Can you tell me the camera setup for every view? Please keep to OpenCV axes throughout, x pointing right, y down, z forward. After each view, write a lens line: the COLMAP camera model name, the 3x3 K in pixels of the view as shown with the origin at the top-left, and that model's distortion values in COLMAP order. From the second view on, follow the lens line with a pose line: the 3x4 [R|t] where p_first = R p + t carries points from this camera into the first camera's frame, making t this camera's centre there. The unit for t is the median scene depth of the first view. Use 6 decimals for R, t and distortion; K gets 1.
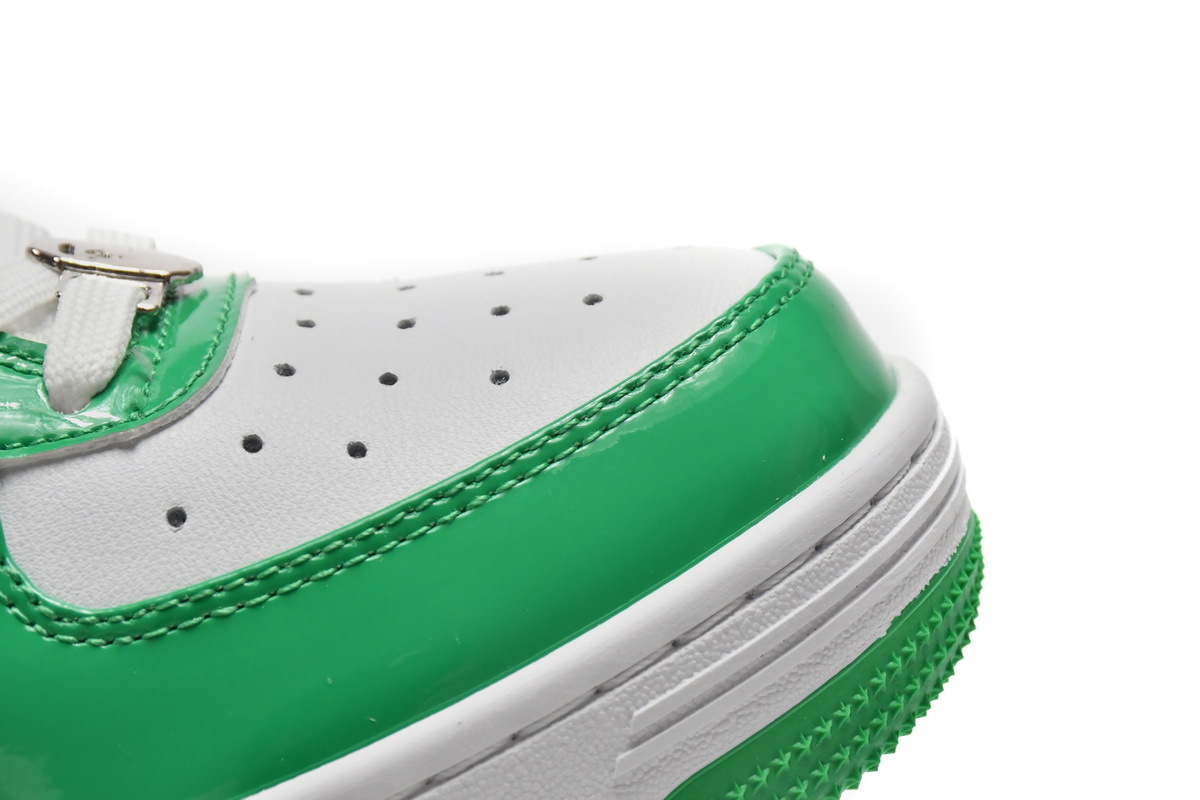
lens RADIAL K [[4508.8, 0, 600.0], [0, 4508.8, 400.0], [0, 0, 1]] dist [-0.197638, -1.567959]
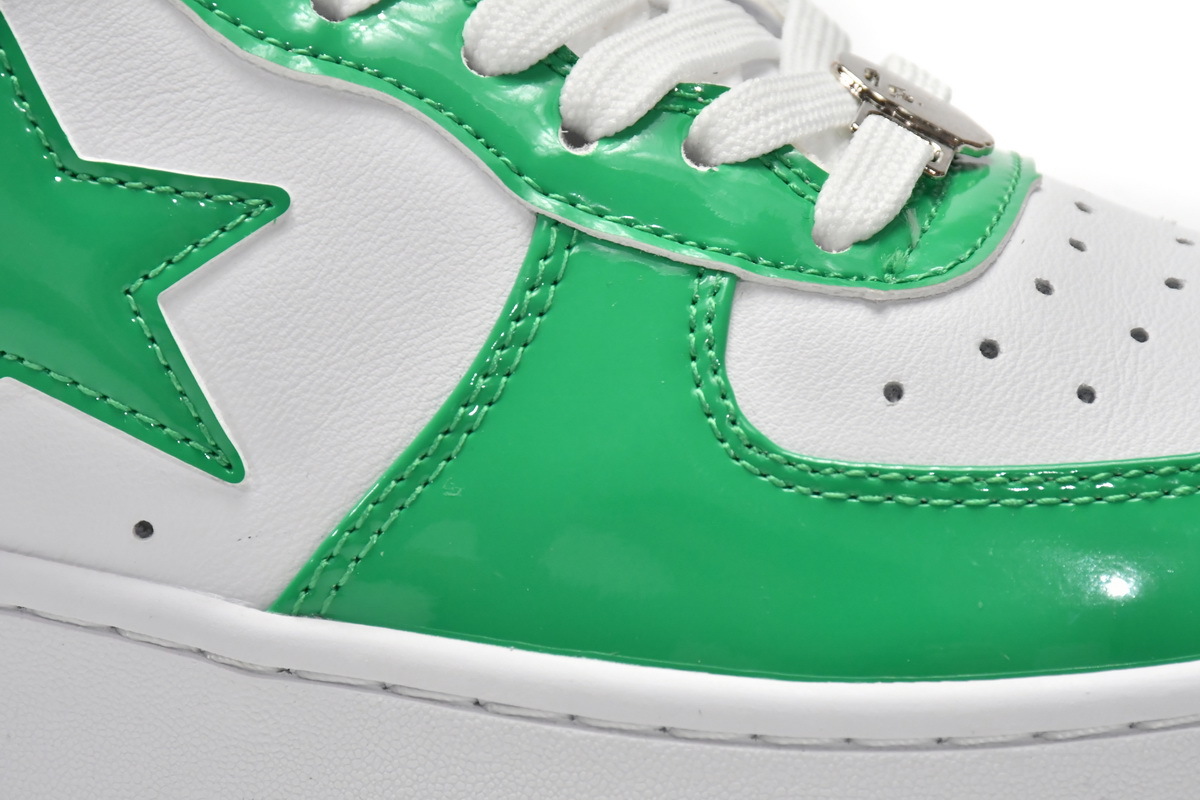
lens RADIAL K [[5869.8, 0, 600.0], [0, 5869.8, 400.0], [0, 0, 1]] dist [-0.395298, 0.004477]
pose [[0.921769, 0.371959, -0.109492, -0.011401], [-0.368681, 0.928234, 0.049562, -0.011495], [0.120069, -0.005317, 0.992751, -0.263835]]
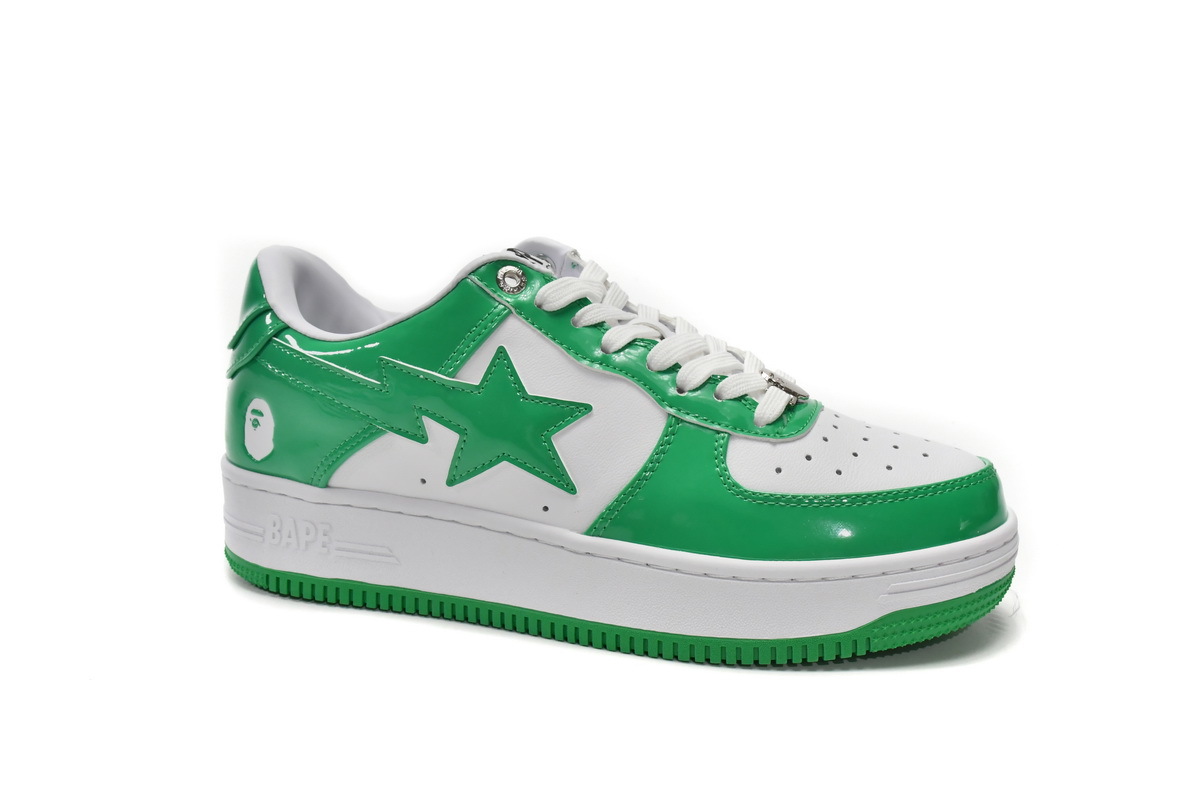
lens RADIAL K [[1654.6, 0, 600.0], [0, 1654.6, 400.0], [0, 0, 1]] dist [0.022706, -0.006204]
pose [[0.907299, 0.382163, -0.175387, -0.021342], [-0.383899, 0.923029, 0.025294, -0.000720], [0.171553, 0.044382, 0.984175, -0.157913]]
